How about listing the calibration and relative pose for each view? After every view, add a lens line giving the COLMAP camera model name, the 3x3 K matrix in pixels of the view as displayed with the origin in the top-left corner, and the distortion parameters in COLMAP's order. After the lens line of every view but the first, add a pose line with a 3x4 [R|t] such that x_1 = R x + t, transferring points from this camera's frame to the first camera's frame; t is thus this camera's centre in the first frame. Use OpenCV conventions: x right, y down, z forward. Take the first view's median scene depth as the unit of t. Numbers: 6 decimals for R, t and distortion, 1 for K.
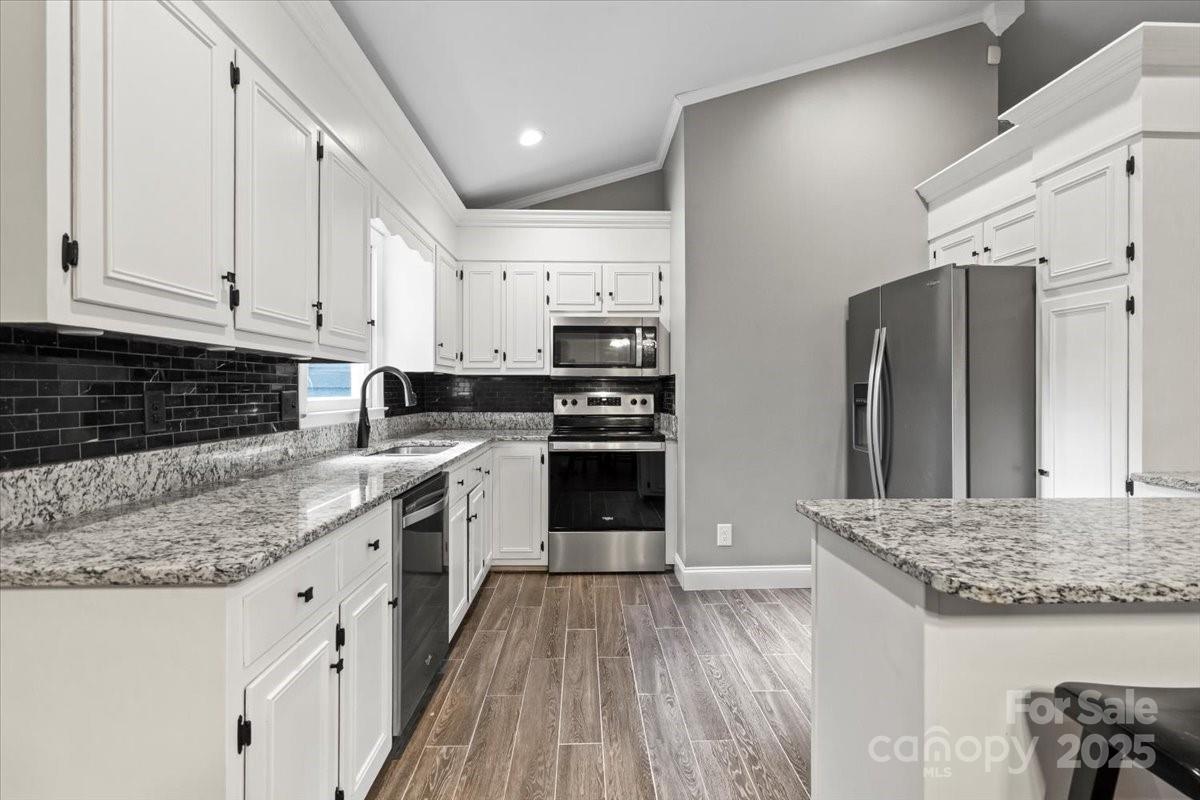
lens RADIAL K [[549.2, 0, 604.7], [0, 549.2, 391.1], [0, 0, 1]] dist [-0.000975, 0.000064]
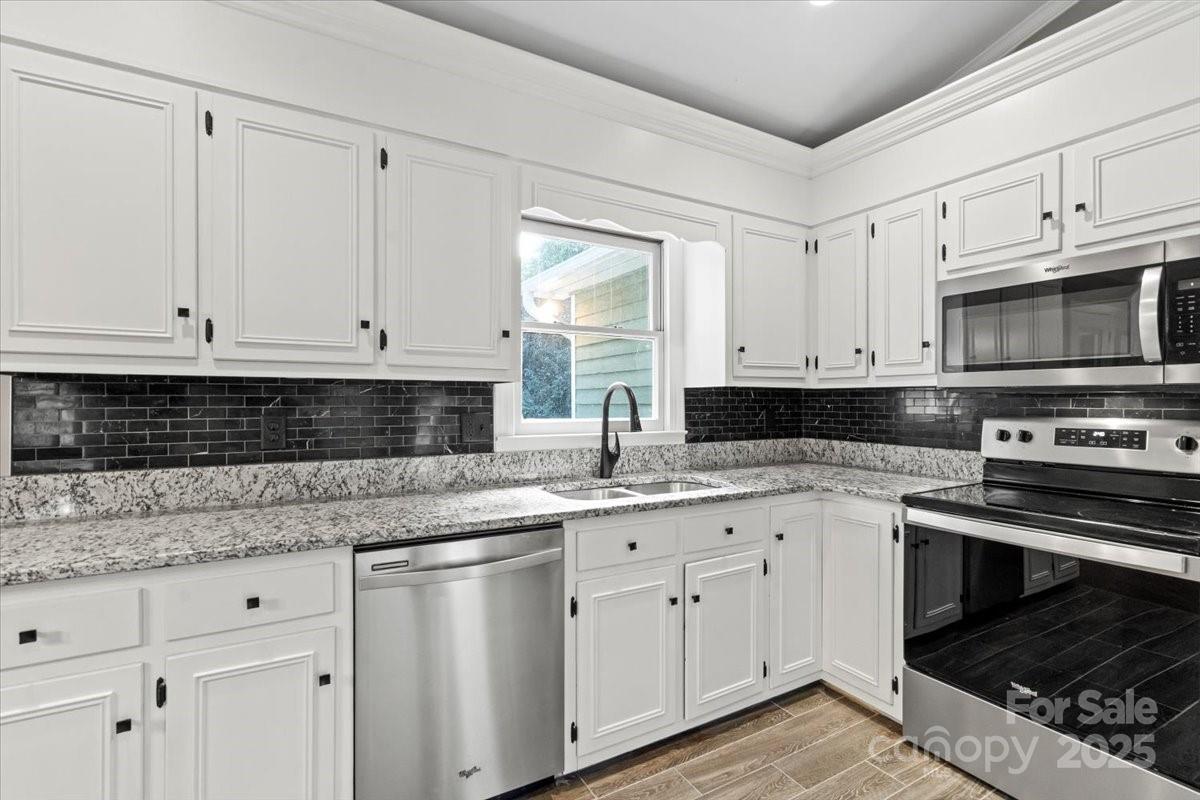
lens RADIAL K [[549.2, 0, 600.7], [0, 549.2, 404.0], [0, 0, 1]] dist [-0.000975, 0.000064]
pose [[0.470652, 0.006552, -0.882295, 0.406812], [-0.003180, 0.999979, 0.005730, -0.022781], [0.882313, 0.000109, 0.470662, 0.754830]]
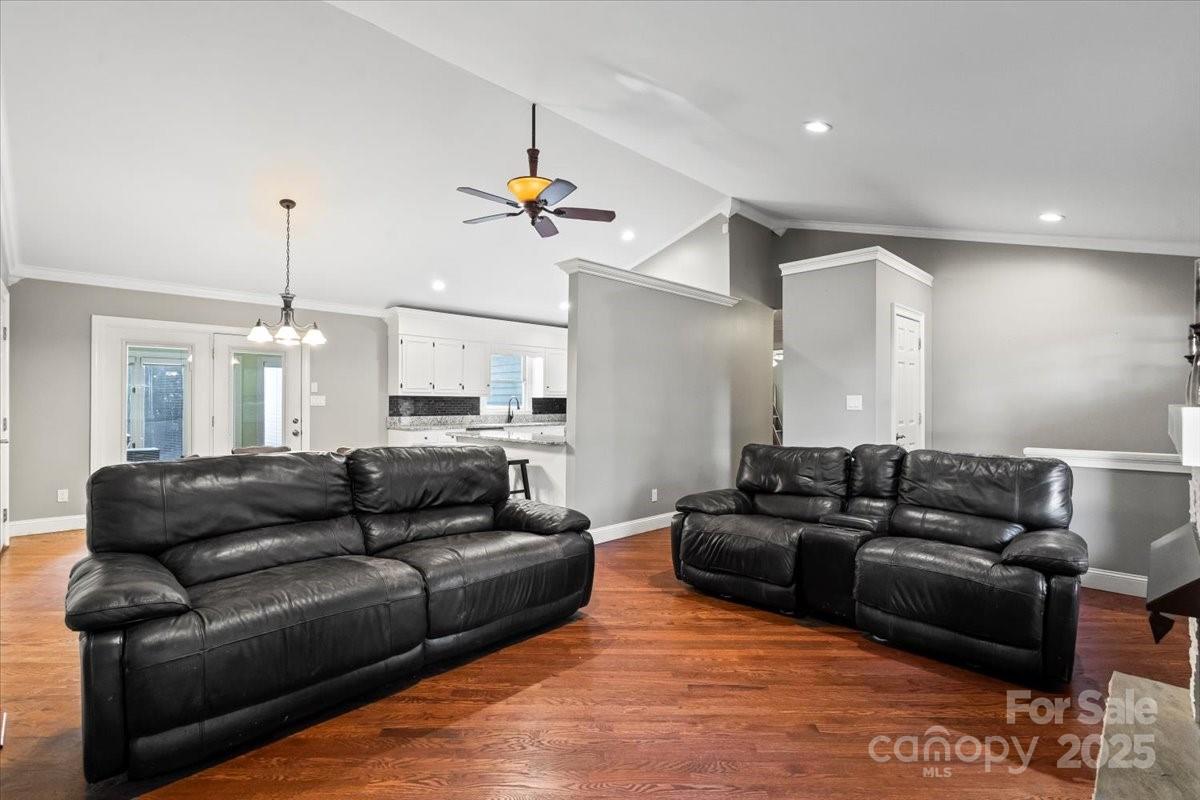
lens RADIAL K [[549.2, 0, 604.1], [0, 549.2, 400.9], [0, 0, 1]] dist [-0.000975, 0.000064]
pose [[0.680640, -0.002538, -0.732614, 2.769848], [-0.004334, 0.999963, -0.007491, -0.000619], [0.732605, 0.008274, 0.680603, -0.890890]]
